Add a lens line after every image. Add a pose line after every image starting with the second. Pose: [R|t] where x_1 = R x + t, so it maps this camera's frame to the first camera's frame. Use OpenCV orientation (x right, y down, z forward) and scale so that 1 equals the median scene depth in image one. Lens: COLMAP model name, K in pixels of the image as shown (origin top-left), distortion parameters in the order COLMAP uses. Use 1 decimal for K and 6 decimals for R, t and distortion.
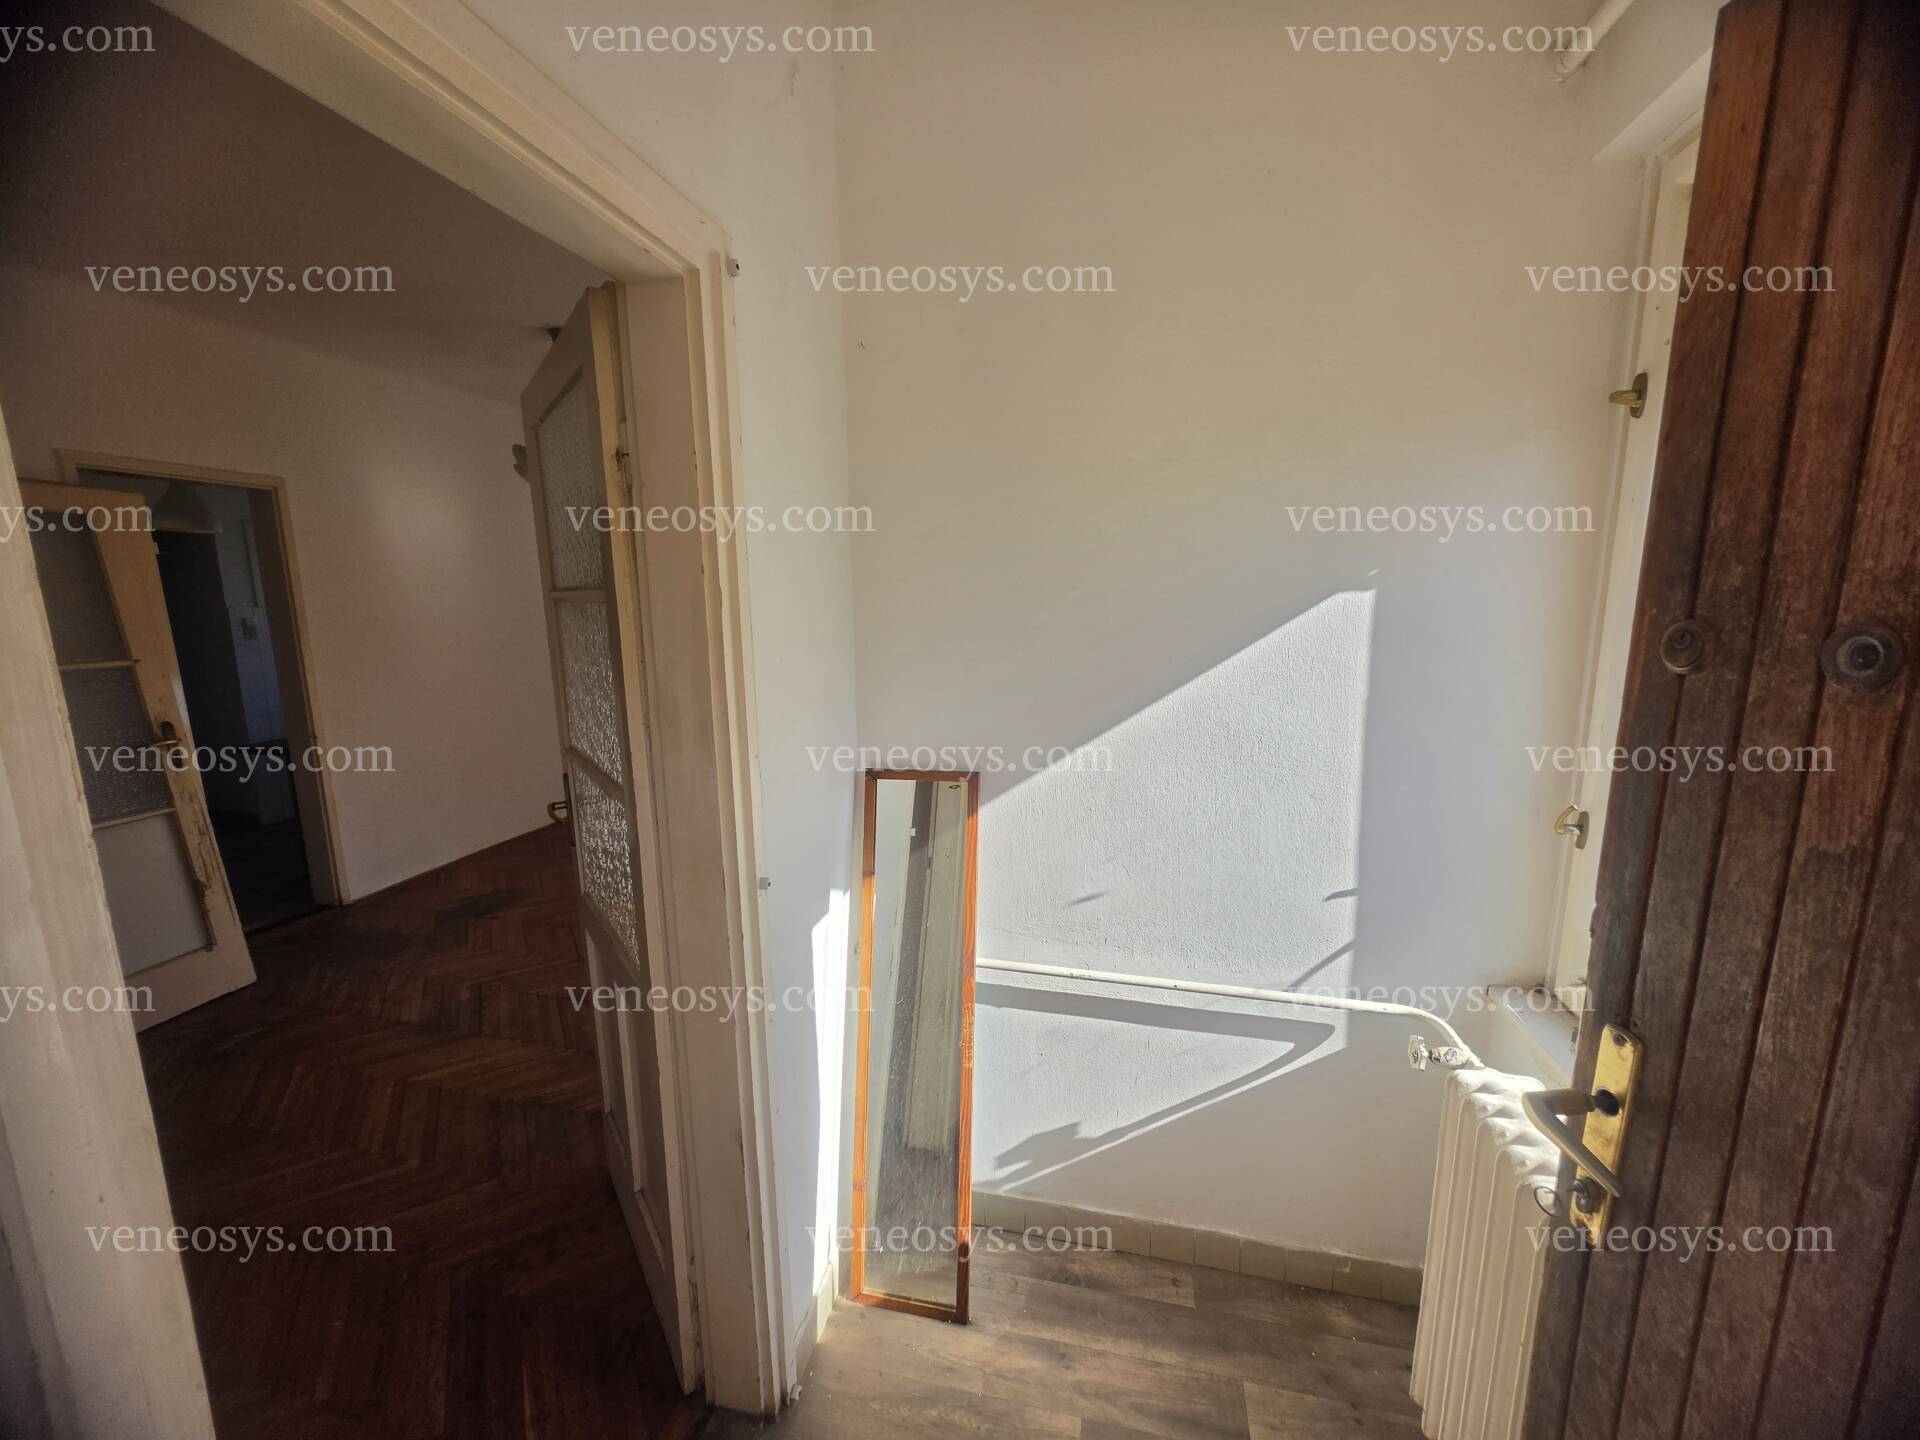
lens RADIAL K [[768.0, 0, 953.1], [0, 768.0, 718.0], [0, 0, 1]] dist [-0.002350, -0.000213]
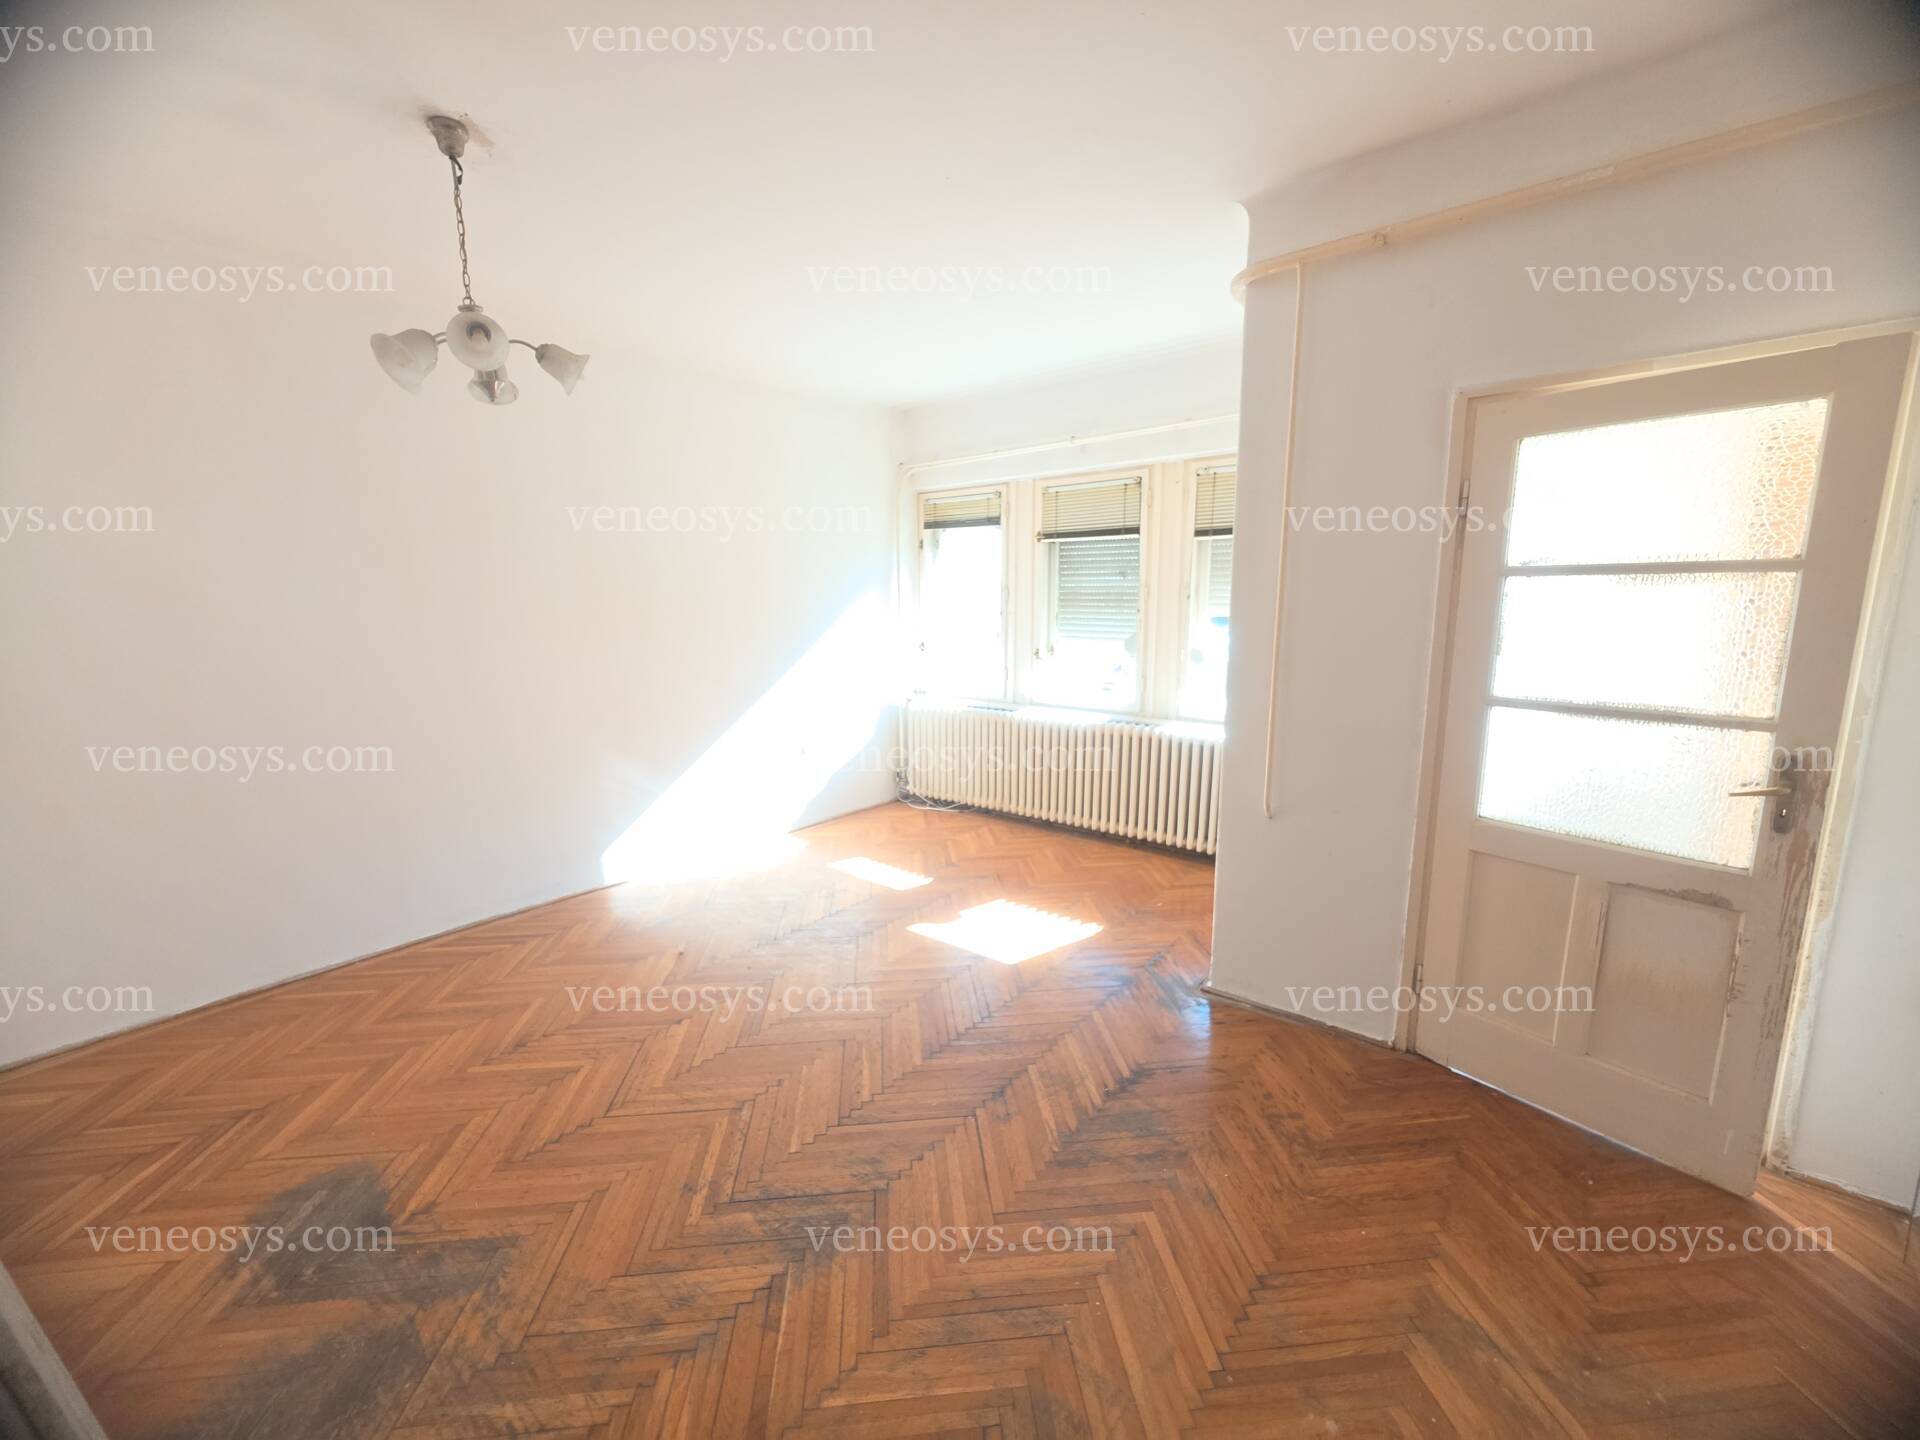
lens RADIAL K [[768.0, 0, 953.1], [0, 768.0, 718.0], [0, 0, 1]] dist [-0.002350, -0.000213]
pose [[0.437457, -0.138642, 0.888487, -1.066174], [0.155246, 0.984851, 0.077242, -0.061497], [-0.885737, 0.104144, 0.452354, 0.522605]]
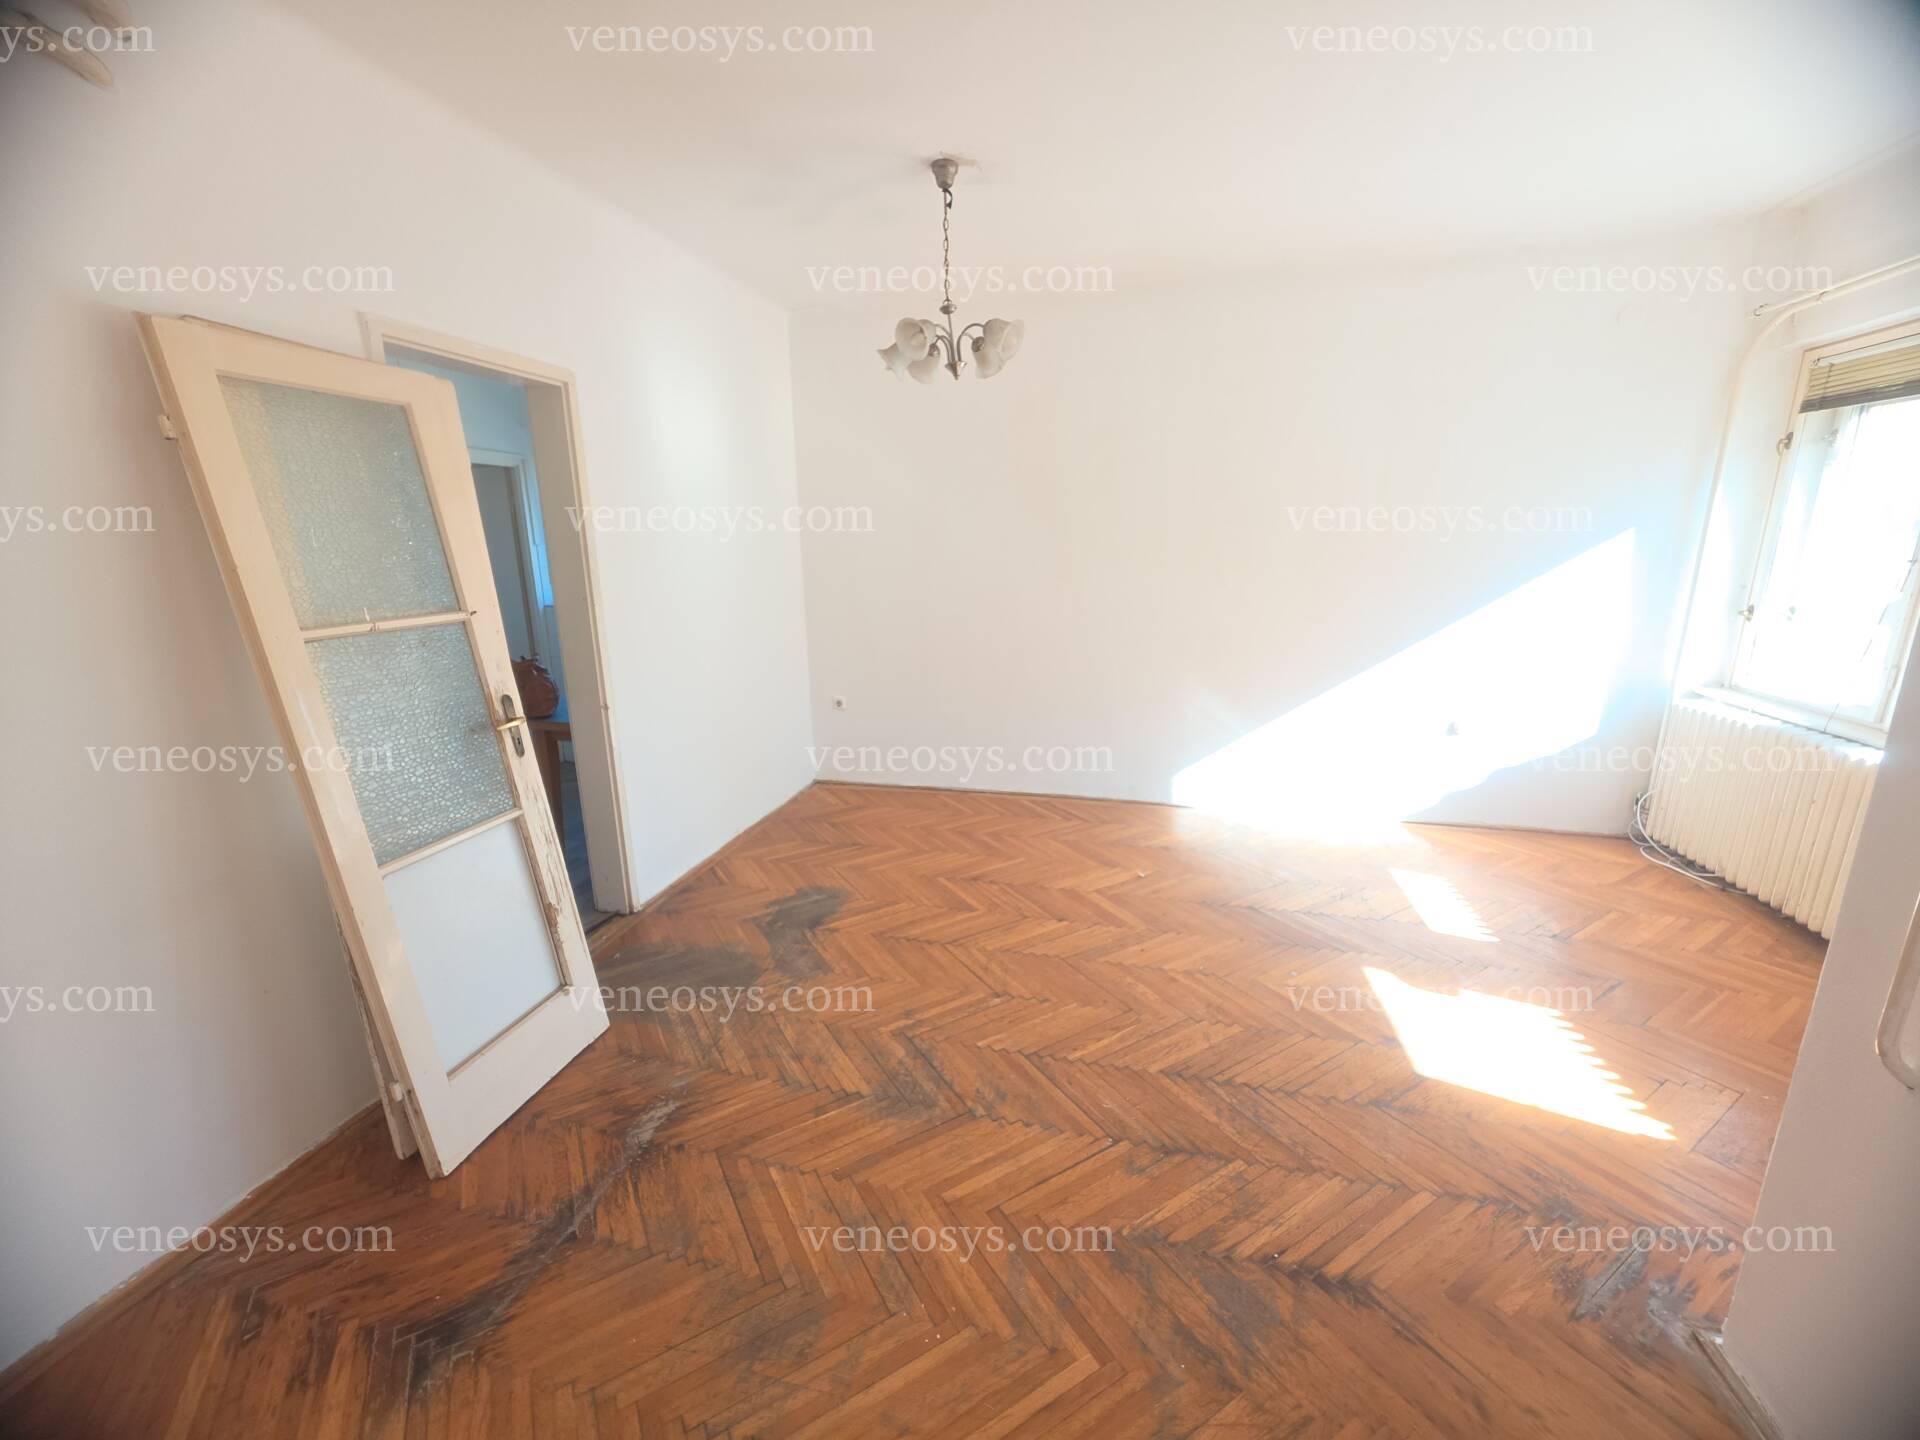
lens RADIAL K [[768.0, 0, 953.1], [0, 768.0, 718.0], [0, 0, 1]] dist [-0.002350, -0.000213]
pose [[0.999946, -0.001743, -0.010225, -0.576192], [0.002405, 0.997881, 0.065027, -0.020236], [0.010090, -0.065048, 0.997831, 0.255696]]
